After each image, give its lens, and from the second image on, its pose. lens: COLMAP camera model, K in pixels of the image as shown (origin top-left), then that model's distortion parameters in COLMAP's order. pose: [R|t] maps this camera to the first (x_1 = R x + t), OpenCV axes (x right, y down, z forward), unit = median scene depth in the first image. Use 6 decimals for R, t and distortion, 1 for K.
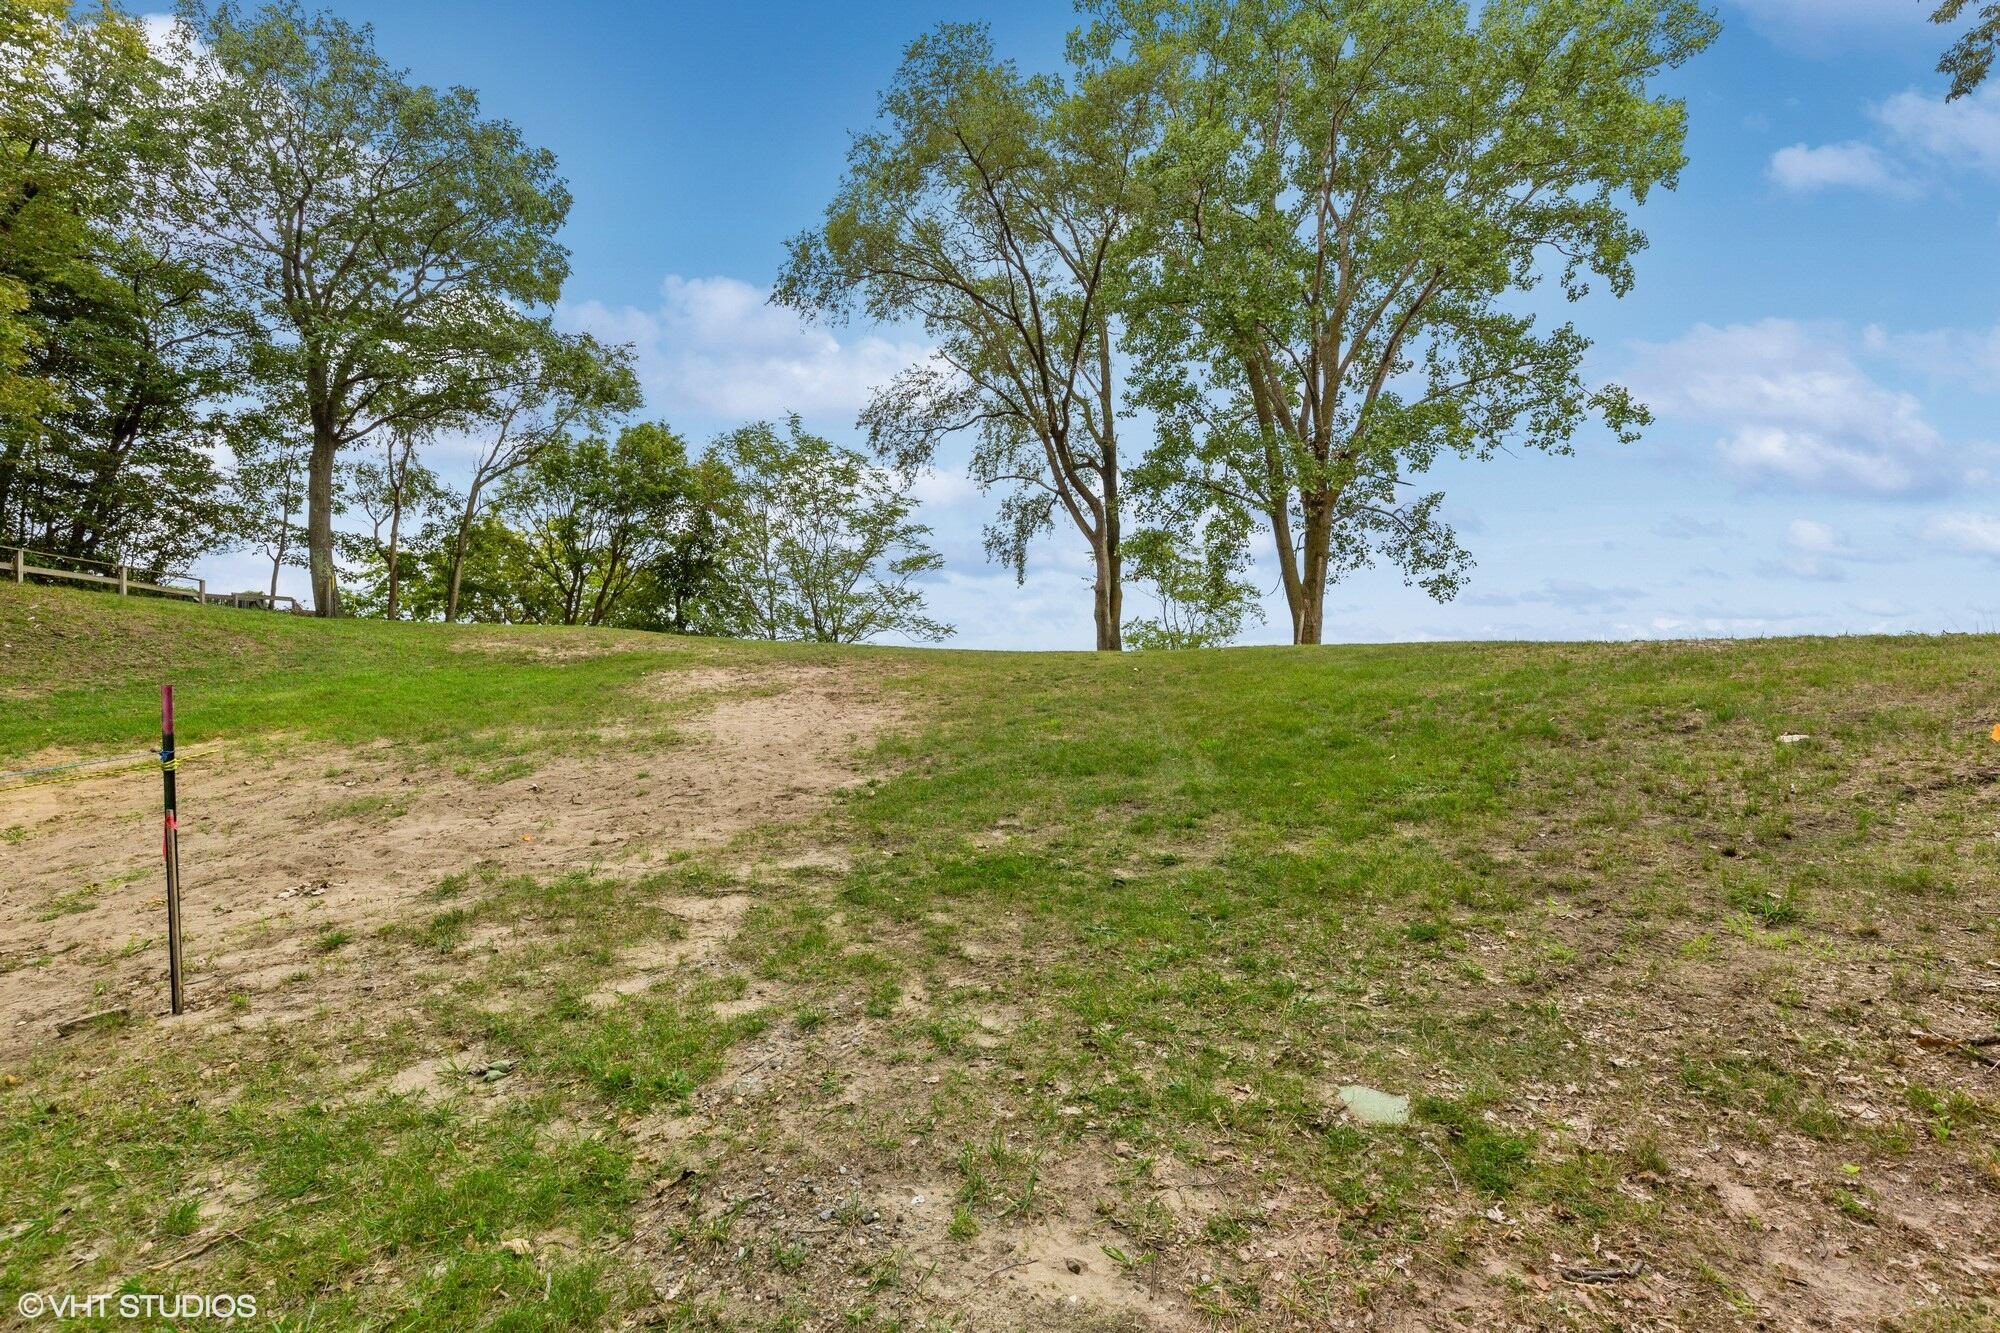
lens RADIAL K [[904.5, 0, 999.0], [0, 904.5, 650.8], [0, 0, 1]] dist [0.010013, -0.000960]
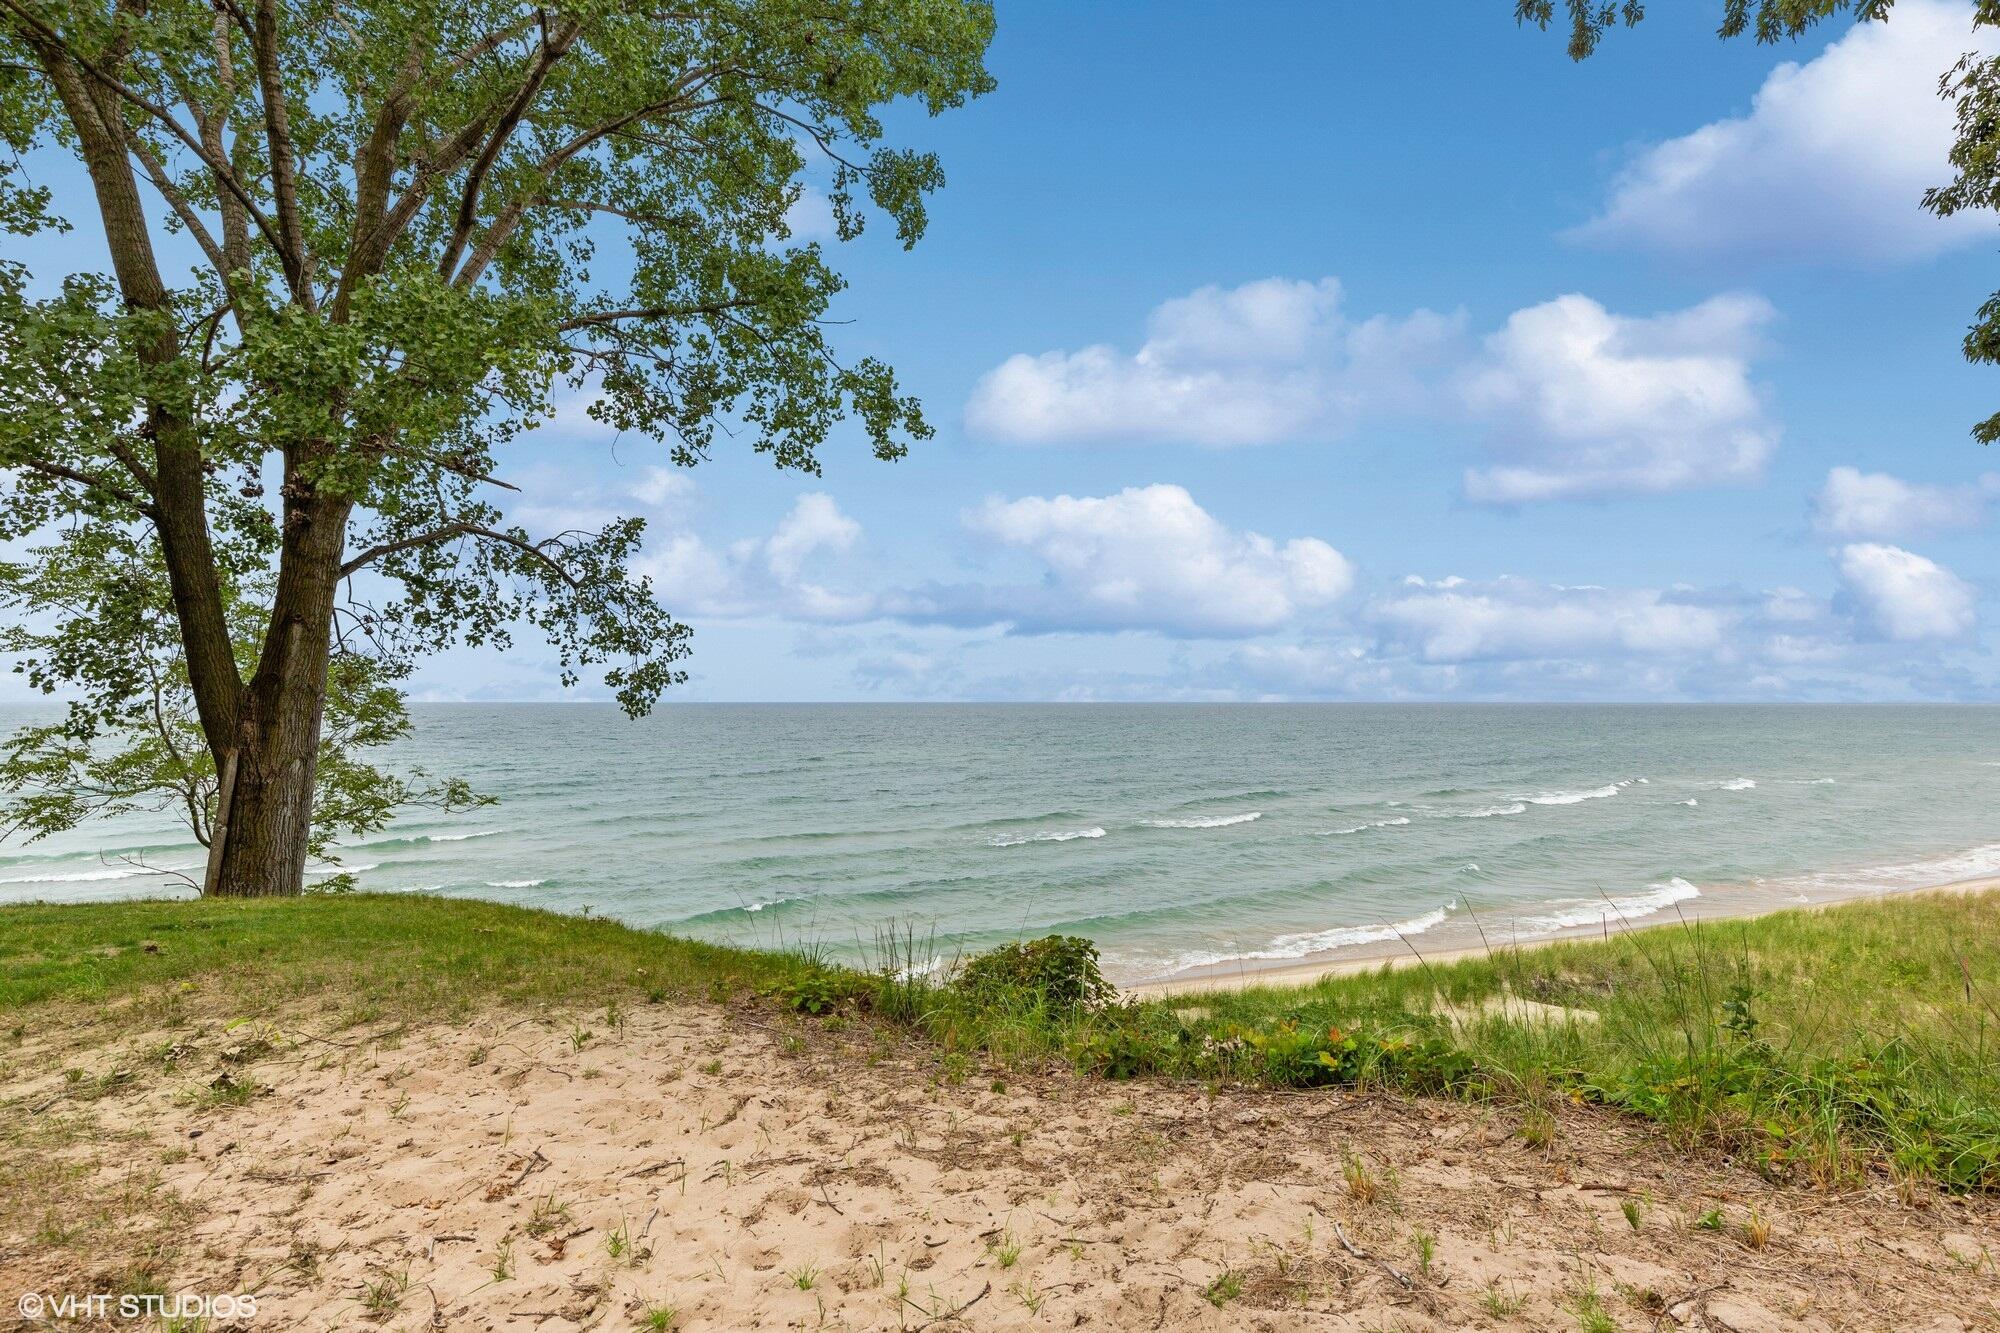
lens RADIAL K [[904.5, 0, 1083.9], [0, 904.5, 667.6], [0, 0, 1]] dist [0.010013, -0.000960]
pose [[0.781880, 0.018859, 0.623144, 0.347223], [0.000965, 0.999505, -0.031460, -0.063153], [-0.623428, 0.025200, 0.781474, 0.383354]]
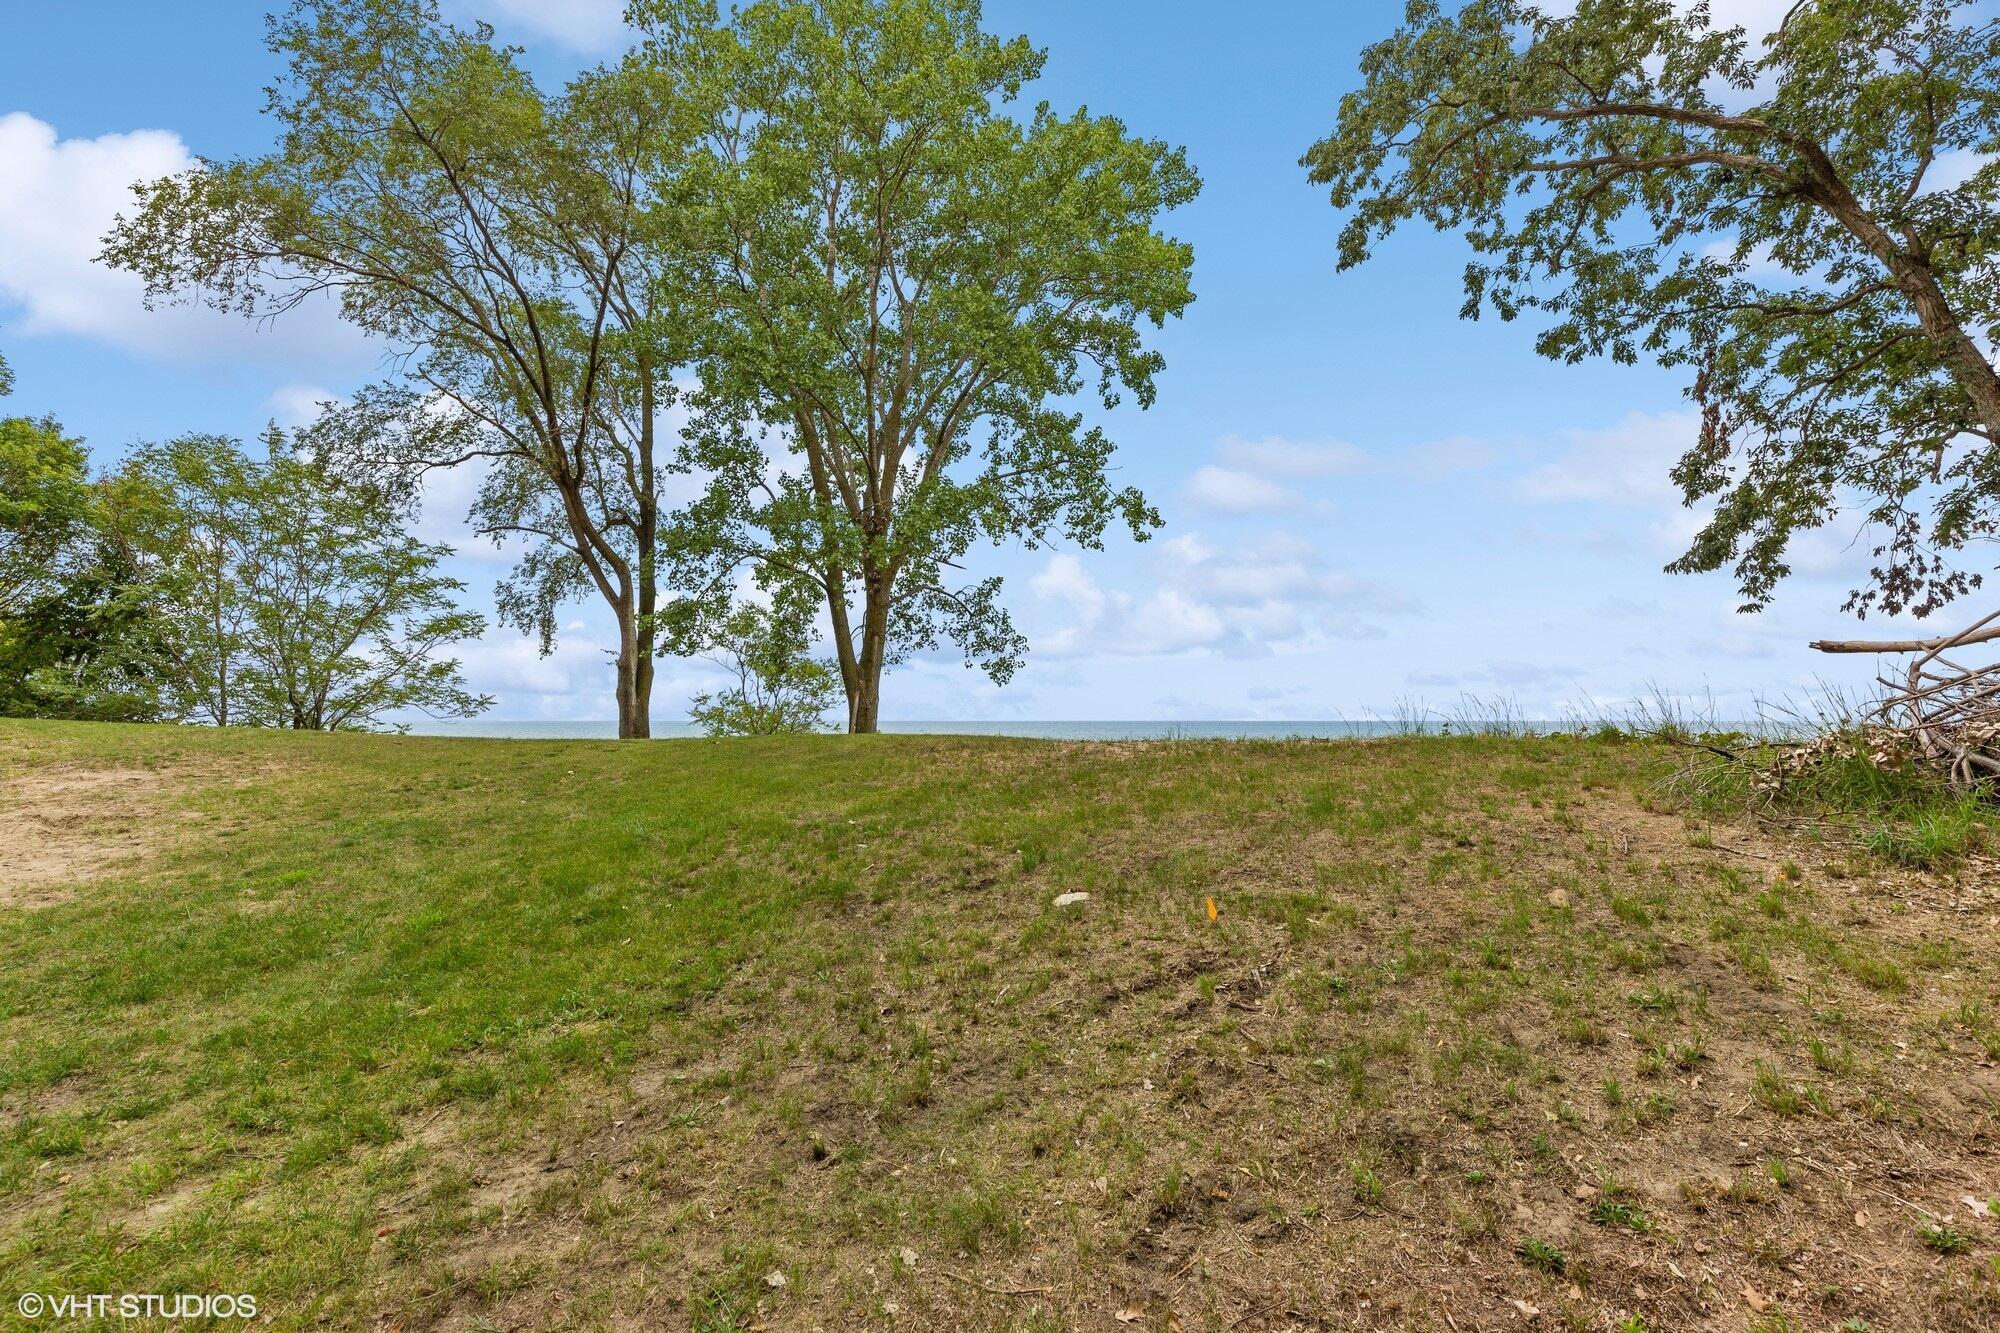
lens RADIAL K [[904.5, 0, 999.6], [0, 904.5, 656.5], [0, 0, 1]] dist [0.010013, -0.000960]
pose [[0.933506, 0.027686, 0.357491, 0.125621], [-0.003406, 0.997654, -0.068370, -0.016358], [-0.358545, 0.062606, 0.931411, 0.060128]]
